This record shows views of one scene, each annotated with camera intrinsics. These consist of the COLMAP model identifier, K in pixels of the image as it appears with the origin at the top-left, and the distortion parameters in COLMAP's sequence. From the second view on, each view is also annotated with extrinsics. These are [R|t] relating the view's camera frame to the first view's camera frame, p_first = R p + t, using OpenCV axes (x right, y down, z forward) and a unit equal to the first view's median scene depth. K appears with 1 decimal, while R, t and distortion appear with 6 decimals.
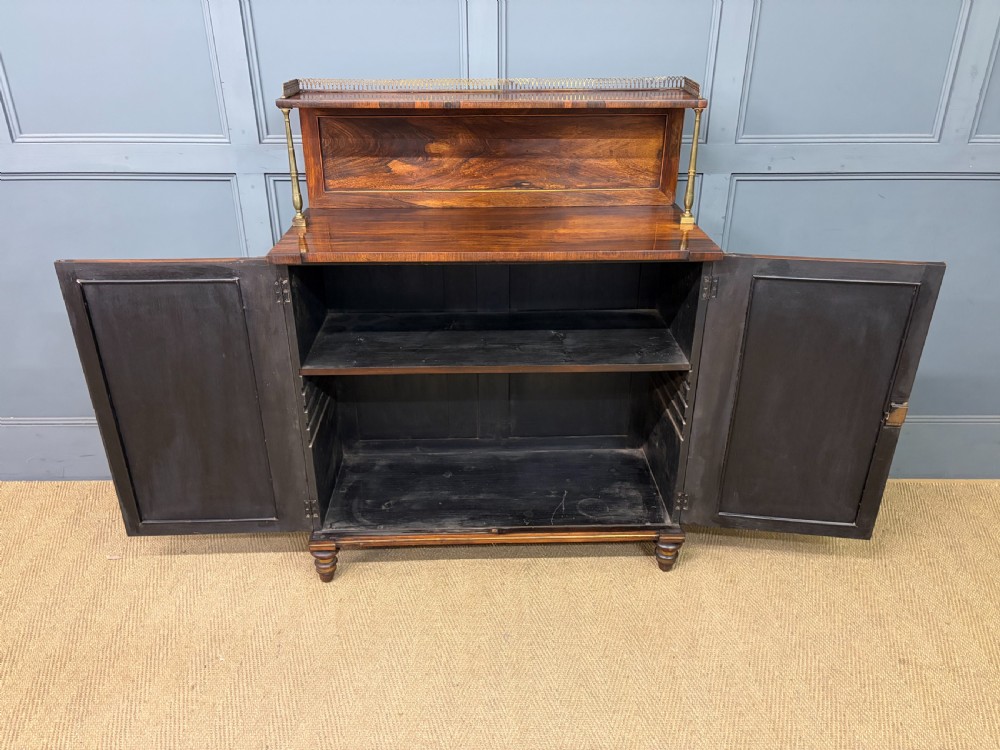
lens RADIAL K [[762.3, 0, 500.4], [0, 762.3, 372.0], [0, 0, 1]] dist [0.039187, -0.055469]
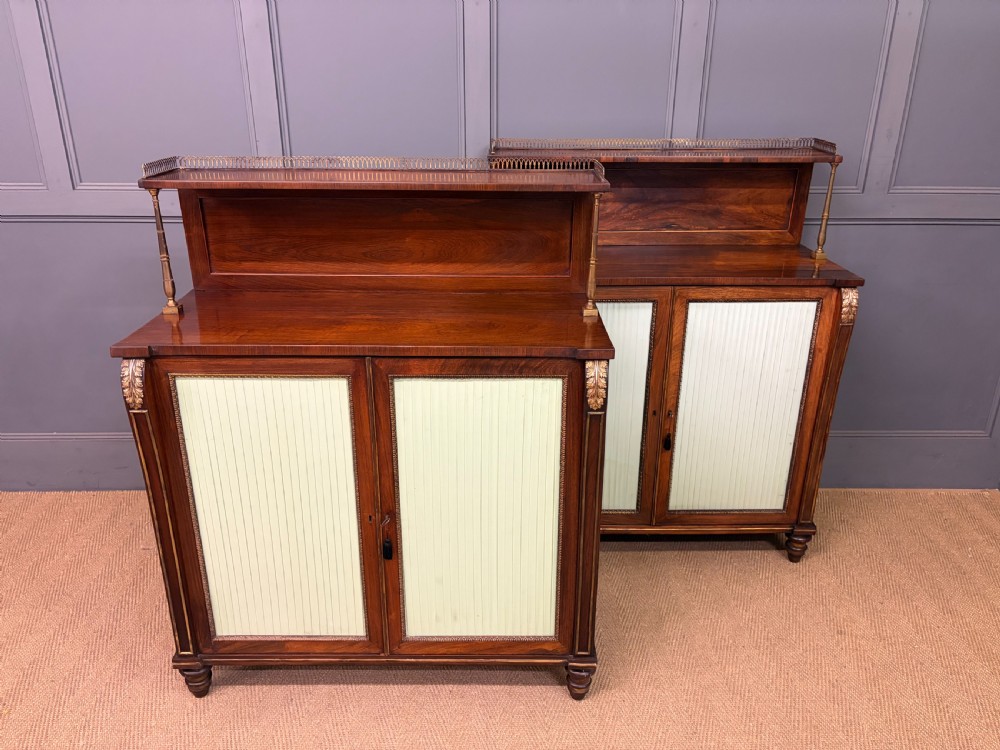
lens RADIAL K [[762.3, 0, 500.2], [0, 762.3, 378.9], [0, 0, 1]] dist [0.039187, -0.055469]
pose [[0.999906, 0.009006, -0.010293, -0.234654], [-0.009669, 0.997753, -0.066305, 0.074952], [0.009672, 0.066398, 0.997746, -0.176027]]
